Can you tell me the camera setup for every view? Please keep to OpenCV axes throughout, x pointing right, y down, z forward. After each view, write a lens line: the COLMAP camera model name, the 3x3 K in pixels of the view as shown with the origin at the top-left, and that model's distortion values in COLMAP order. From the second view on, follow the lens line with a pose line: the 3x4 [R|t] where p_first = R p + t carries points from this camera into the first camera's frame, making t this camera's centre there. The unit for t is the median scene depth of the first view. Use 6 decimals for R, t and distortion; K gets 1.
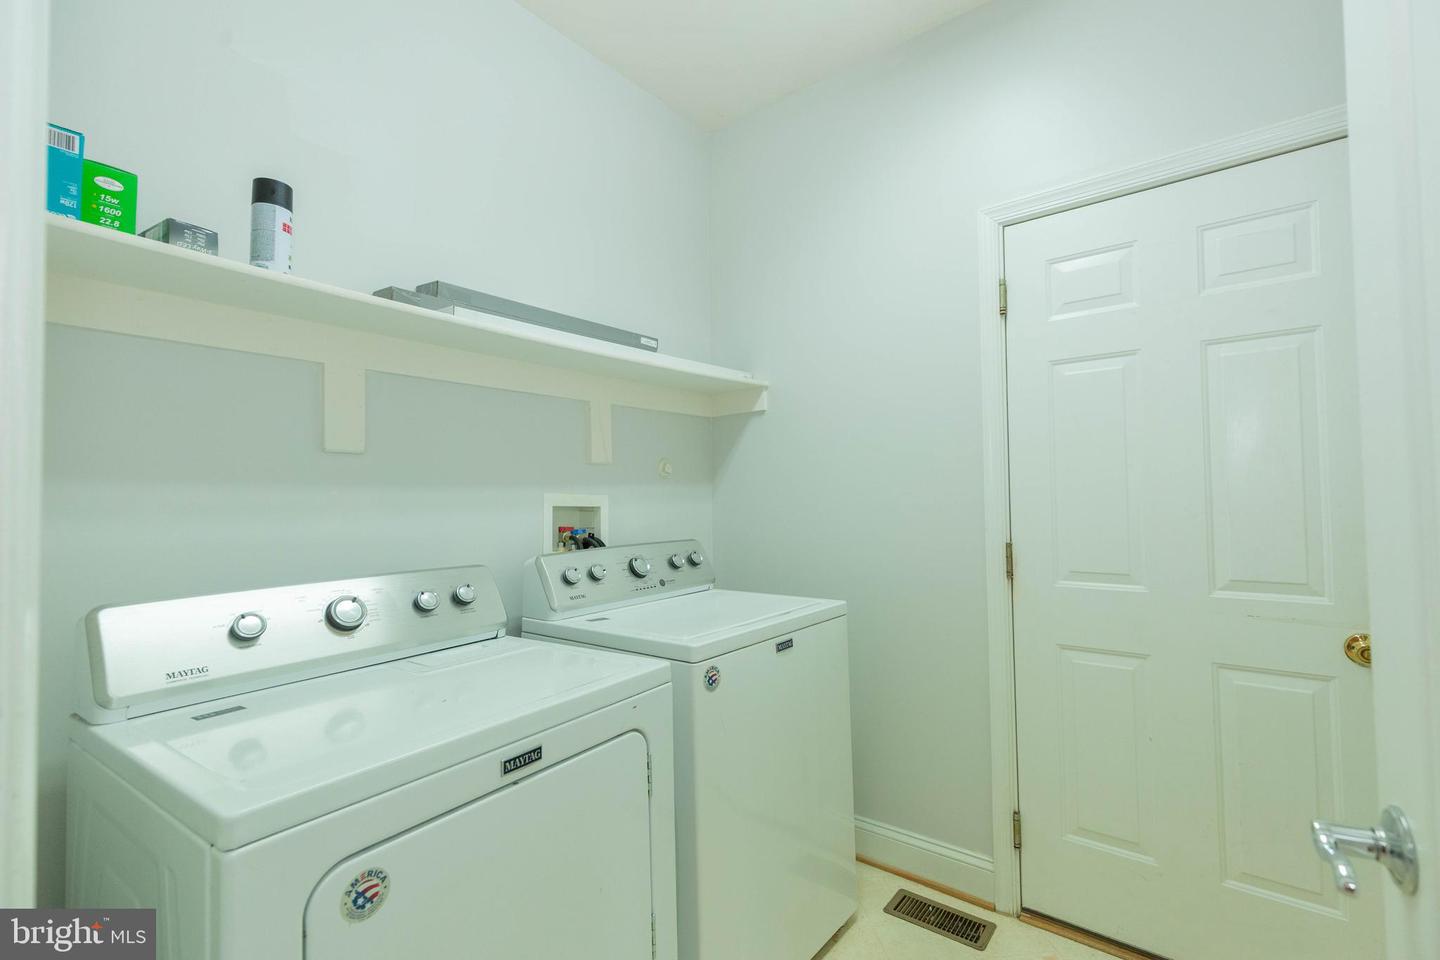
lens RADIAL K [[668.2, 0, 715.6], [0, 668.2, 482.1], [0, 0, 1]] dist [0.002234, -0.000824]
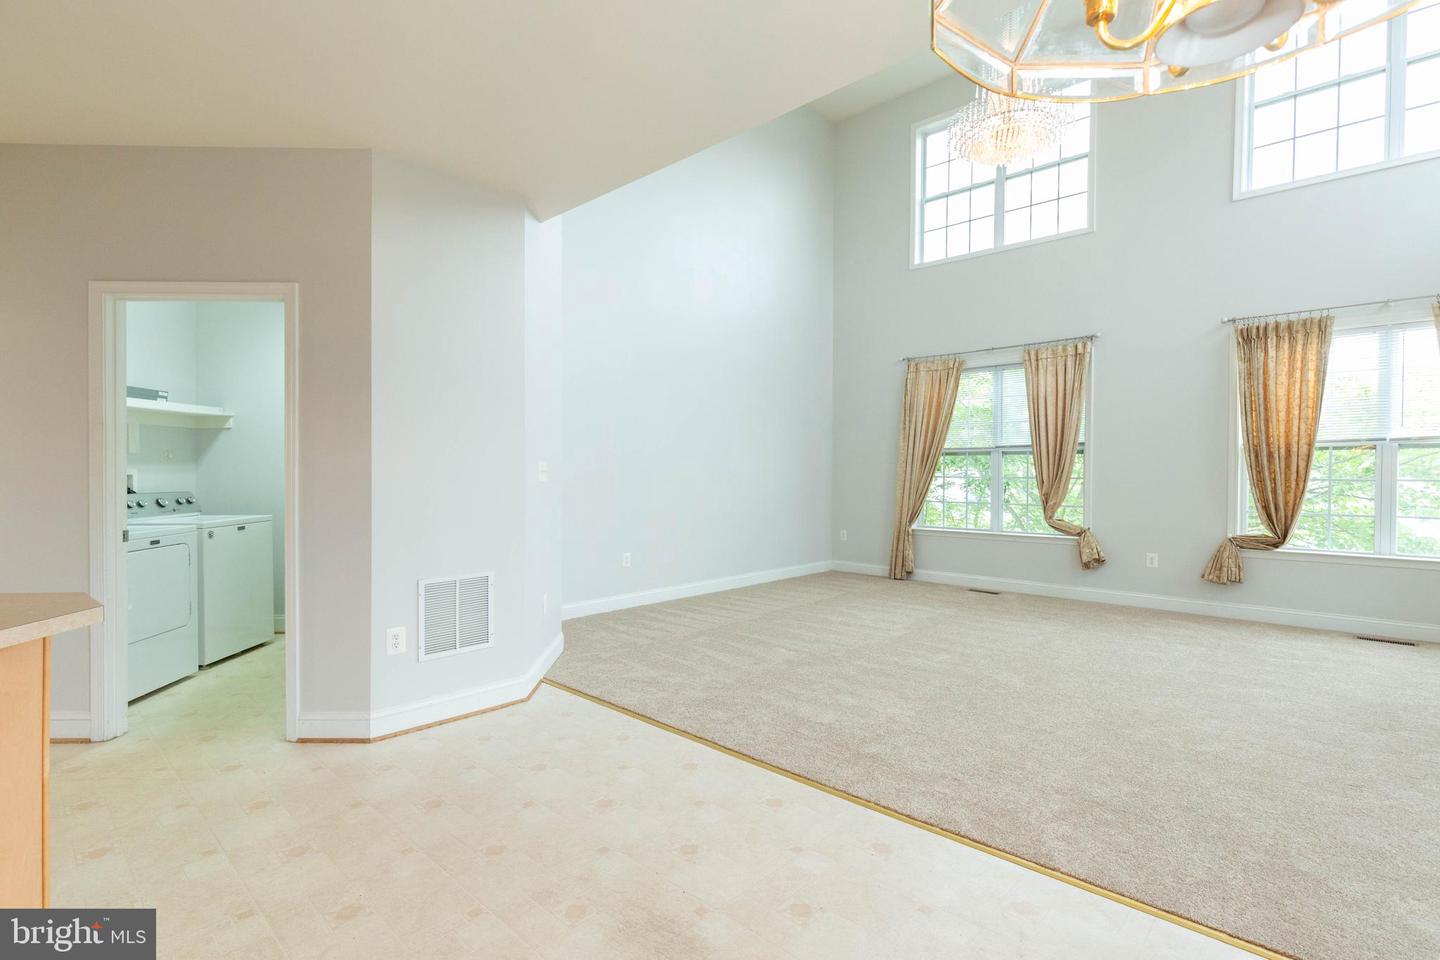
lens RADIAL K [[668.2, 0, 704.2], [0, 668.2, 480.0], [0, 0, 1]] dist [0.002234, -0.000824]
pose [[0.760414, 0.010447, 0.649354, -0.172649], [-0.032403, 0.999236, 0.021869, -0.048131], [-0.648629, -0.037670, 0.760172, -1.682117]]
